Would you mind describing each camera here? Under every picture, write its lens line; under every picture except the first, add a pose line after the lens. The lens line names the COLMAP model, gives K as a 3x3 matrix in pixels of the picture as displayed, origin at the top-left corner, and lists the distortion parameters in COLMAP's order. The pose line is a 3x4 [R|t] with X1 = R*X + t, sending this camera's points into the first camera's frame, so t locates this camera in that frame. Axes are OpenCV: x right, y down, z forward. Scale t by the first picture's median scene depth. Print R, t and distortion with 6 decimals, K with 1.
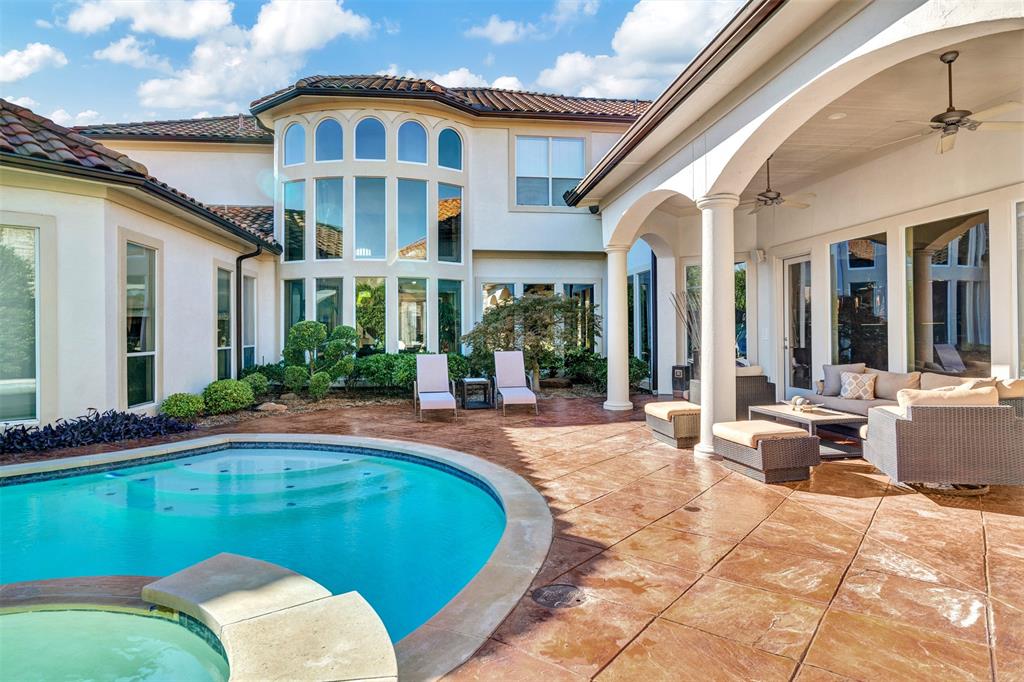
lens RADIAL K [[558.9, 0, 511.7], [0, 558.9, 329.6], [0, 0, 1]] dist [0.001916, -0.000122]
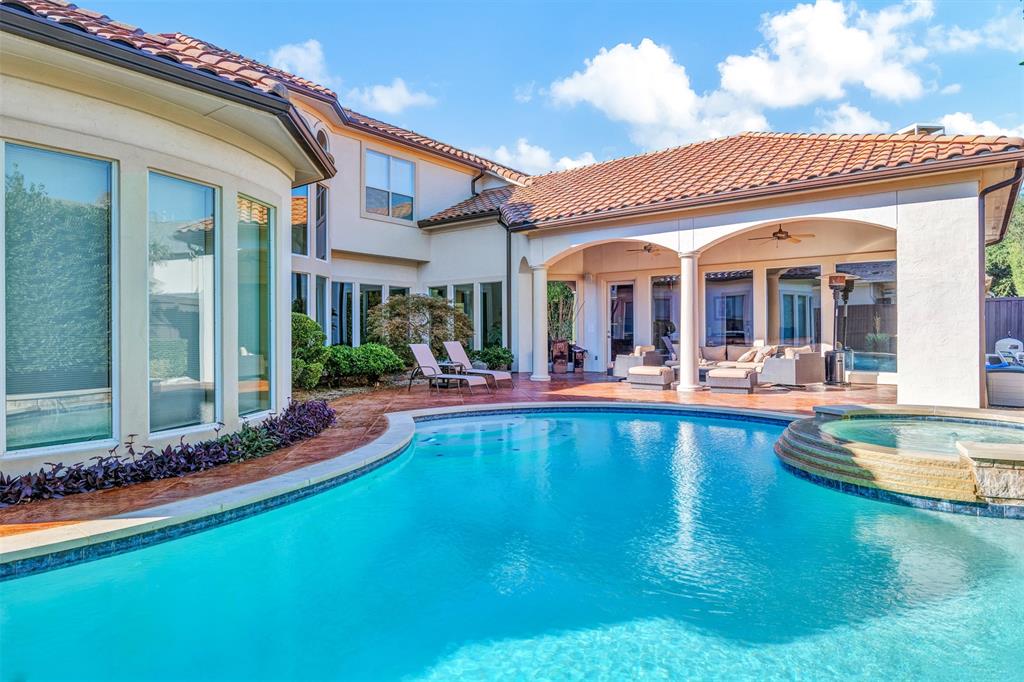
lens RADIAL K [[558.9, 0, 511.7], [0, 558.9, 329.6], [0, 0, 1]] dist [0.001916, -0.000122]
pose [[0.733952, 0.000622, 0.679201, -0.600555], [0.002718, 0.999989, -0.003852, 0.012707], [-0.679196, 0.004674, 0.733942, 0.008268]]
